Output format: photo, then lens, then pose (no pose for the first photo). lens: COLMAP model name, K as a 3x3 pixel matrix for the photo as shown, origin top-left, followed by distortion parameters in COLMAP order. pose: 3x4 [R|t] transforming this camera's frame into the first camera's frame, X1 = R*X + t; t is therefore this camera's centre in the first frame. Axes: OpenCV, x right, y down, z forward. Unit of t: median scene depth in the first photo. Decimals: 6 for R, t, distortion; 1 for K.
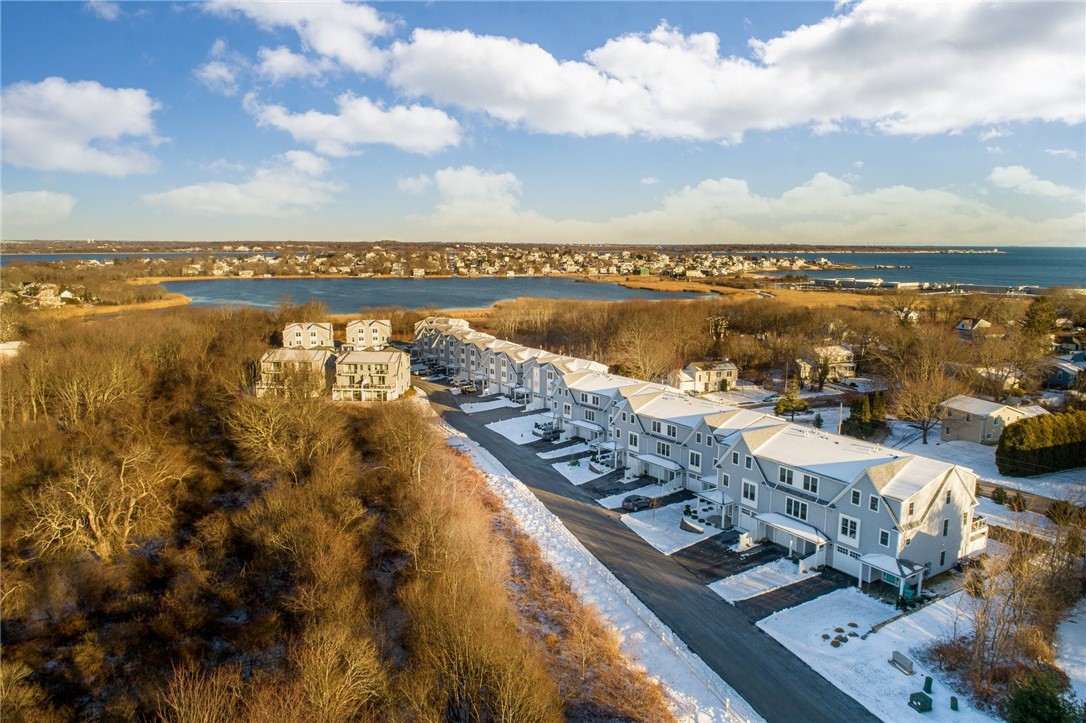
lens RADIAL K [[735.7, 0, 543.0], [0, 735.7, 361.5], [0, 0, 1]] dist [0.001164, 0.001943]
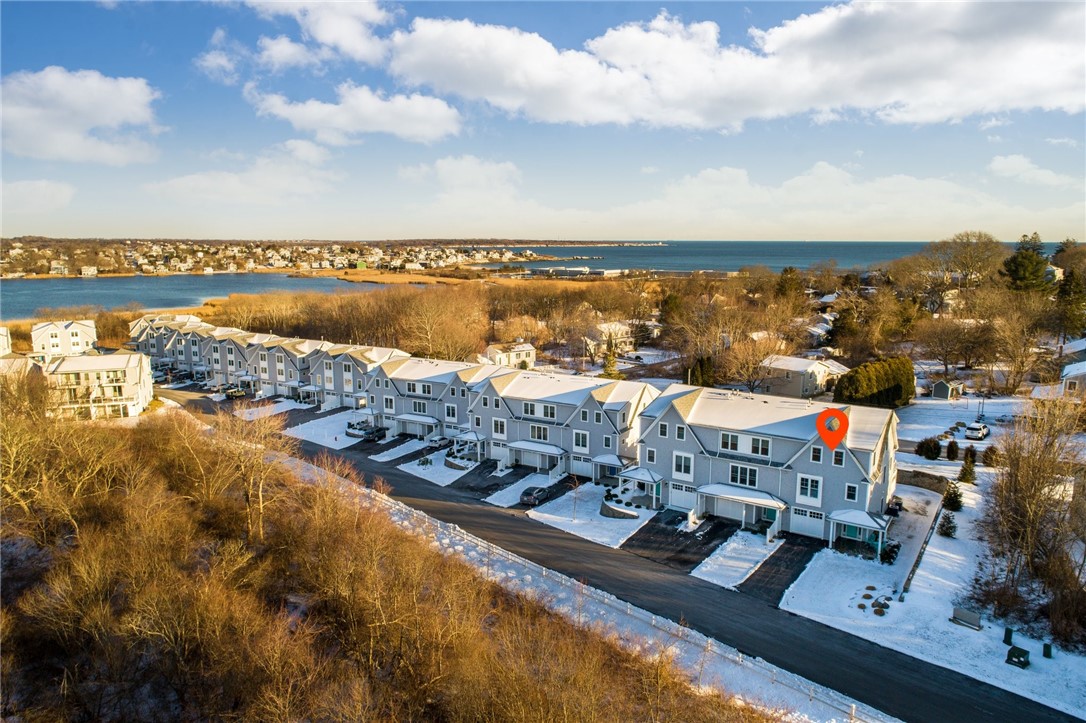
lens RADIAL K [[735.7, 0, 543.0], [0, 735.7, 361.5], [0, 0, 1]] dist [0.001164, 0.001943]
pose [[0.921375, -0.067402, 0.382786, -0.098839], [0.065596, 0.997688, 0.017786, 0.009841], [-0.383100, 0.008721, 0.923666, 0.100188]]
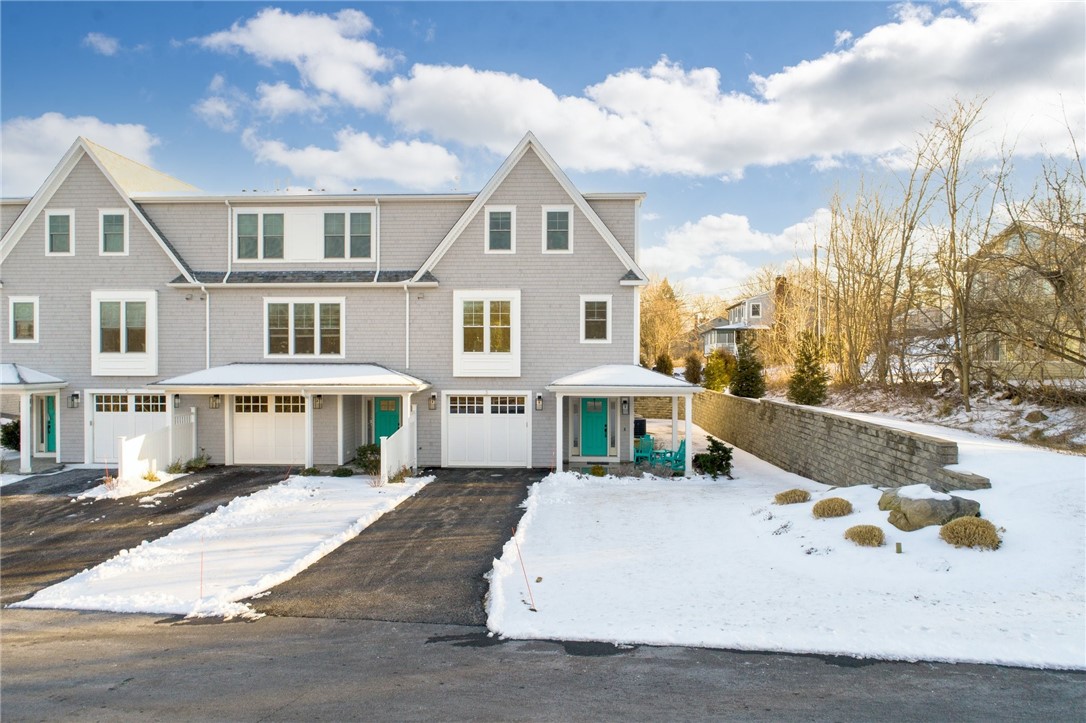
lens RADIAL K [[735.7, 0, 543.0], [0, 735.7, 361.5], [0, 0, 1]] dist [0.001164, 0.001943]
pose [[0.583996, -0.003933, 0.811747, 0.060014], [0.132230, 0.987093, -0.090348, 0.108703], [-0.800915, 0.160100, 0.576978, 0.307879]]
